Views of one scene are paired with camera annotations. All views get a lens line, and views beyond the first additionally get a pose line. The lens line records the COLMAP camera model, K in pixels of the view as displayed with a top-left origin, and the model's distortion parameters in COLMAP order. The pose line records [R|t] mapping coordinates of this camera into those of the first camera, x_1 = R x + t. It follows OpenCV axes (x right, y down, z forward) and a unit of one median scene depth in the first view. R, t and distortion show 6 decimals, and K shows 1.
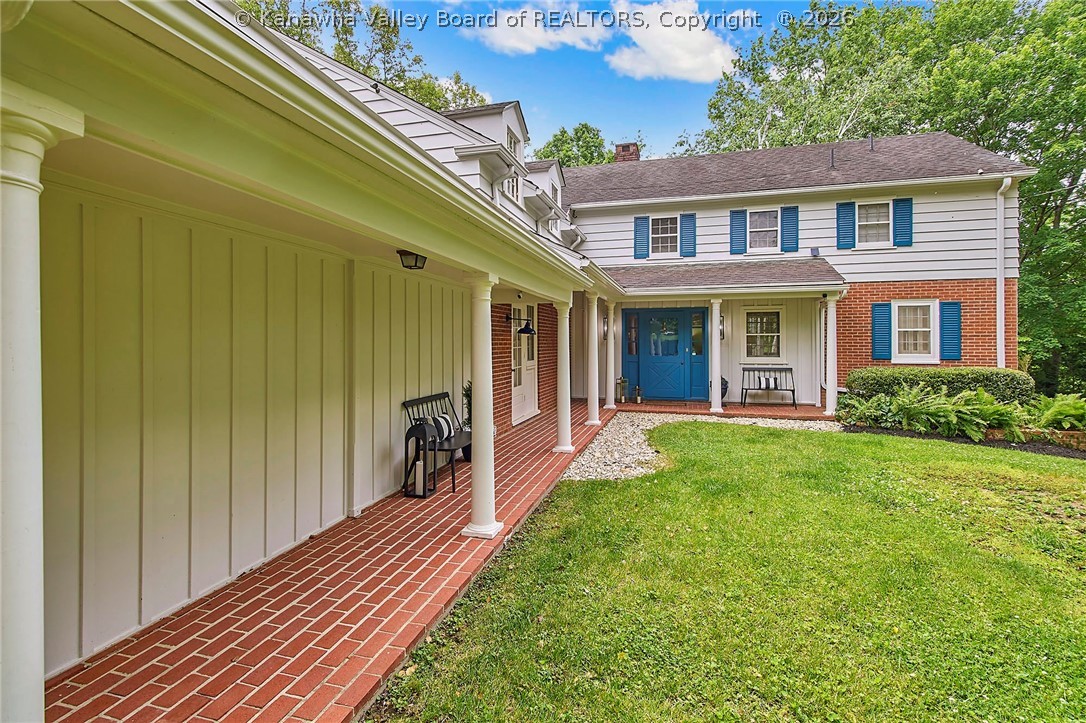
lens RADIAL K [[543.4, 0, 531.1], [0, 543.4, 335.6], [0, 0, 1]] dist [0.001361, -0.002535]
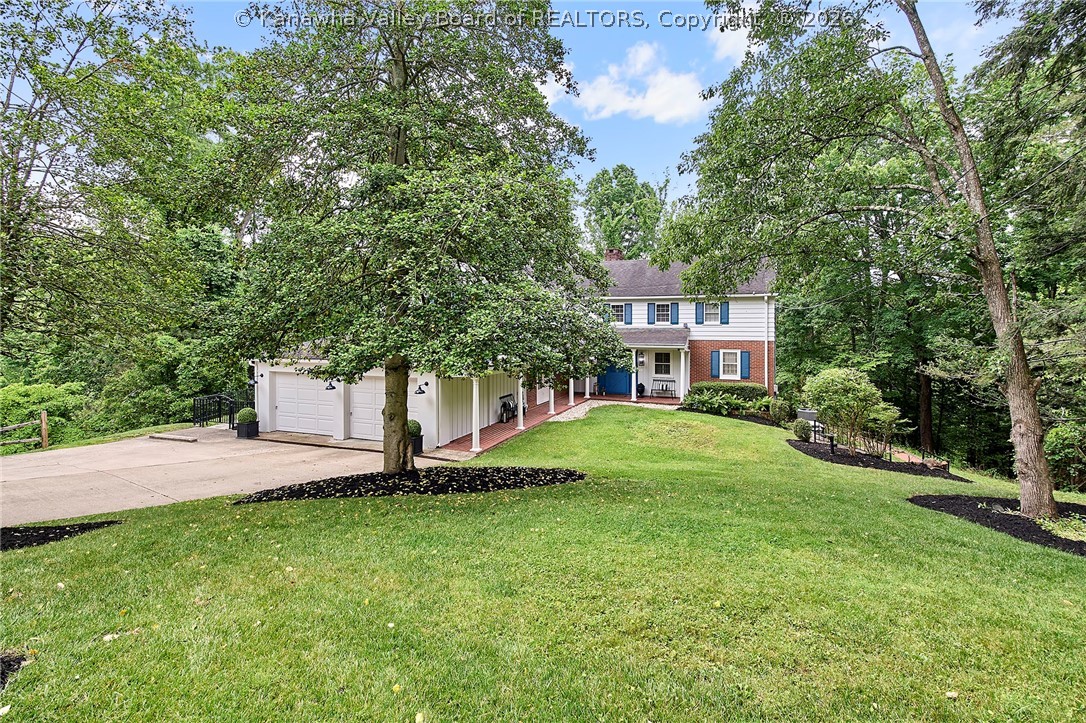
lens RADIAL K [[543.4, 0, 526.0], [0, 543.4, 323.6], [0, 0, 1]] dist [0.001361, -0.002535]
pose [[0.991743, 0.001315, -0.128238, 0.189897], [0.000597, 0.999889, 0.014869, -0.200349], [0.128243, -0.014823, 0.991632, -1.209998]]
